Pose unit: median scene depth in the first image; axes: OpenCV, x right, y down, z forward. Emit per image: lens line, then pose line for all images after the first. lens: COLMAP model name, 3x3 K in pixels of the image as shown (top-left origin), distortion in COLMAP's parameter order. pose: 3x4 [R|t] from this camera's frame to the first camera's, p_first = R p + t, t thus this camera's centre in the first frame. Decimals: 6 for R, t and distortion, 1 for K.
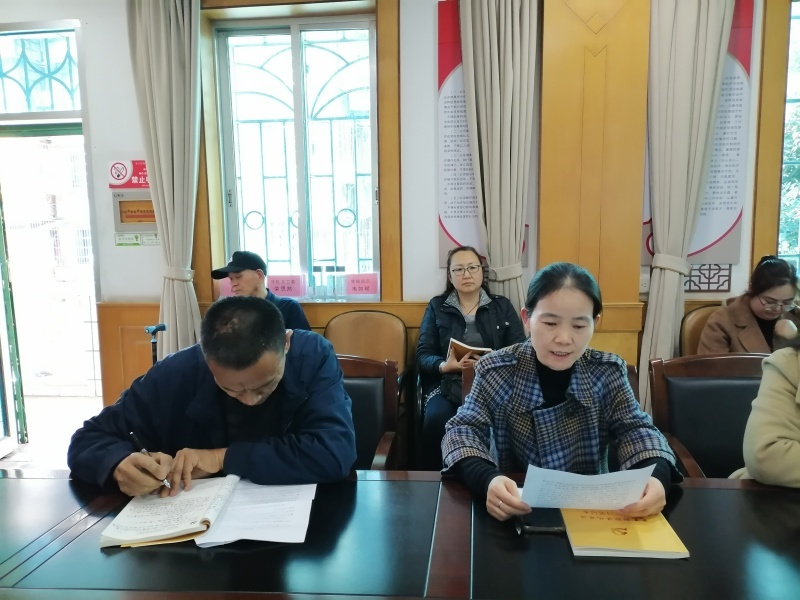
lens RADIAL K [[603.9, 0, 393.7], [0, 603.9, 300.3], [0, 0, 1]] dist [0.076359, -0.076985]
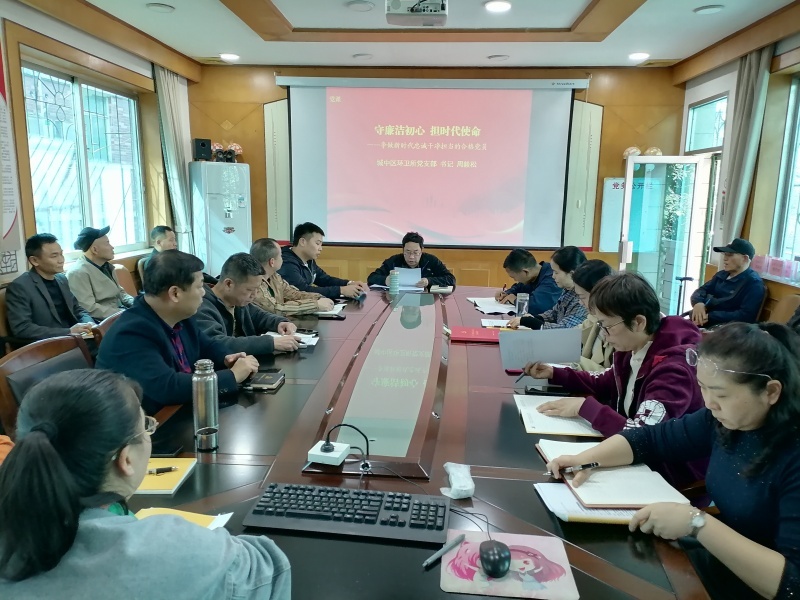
lens RADIAL K [[603.9, 0, 401.2], [0, 603.9, 293.5], [0, 0, 1]] dist [0.076359, -0.076985]
pose [[0.054951, 0.183435, -0.981495, 1.181827], [-0.140956, 0.974561, 0.174247, -0.096482], [0.988490, 0.128772, 0.079409, 0.086390]]
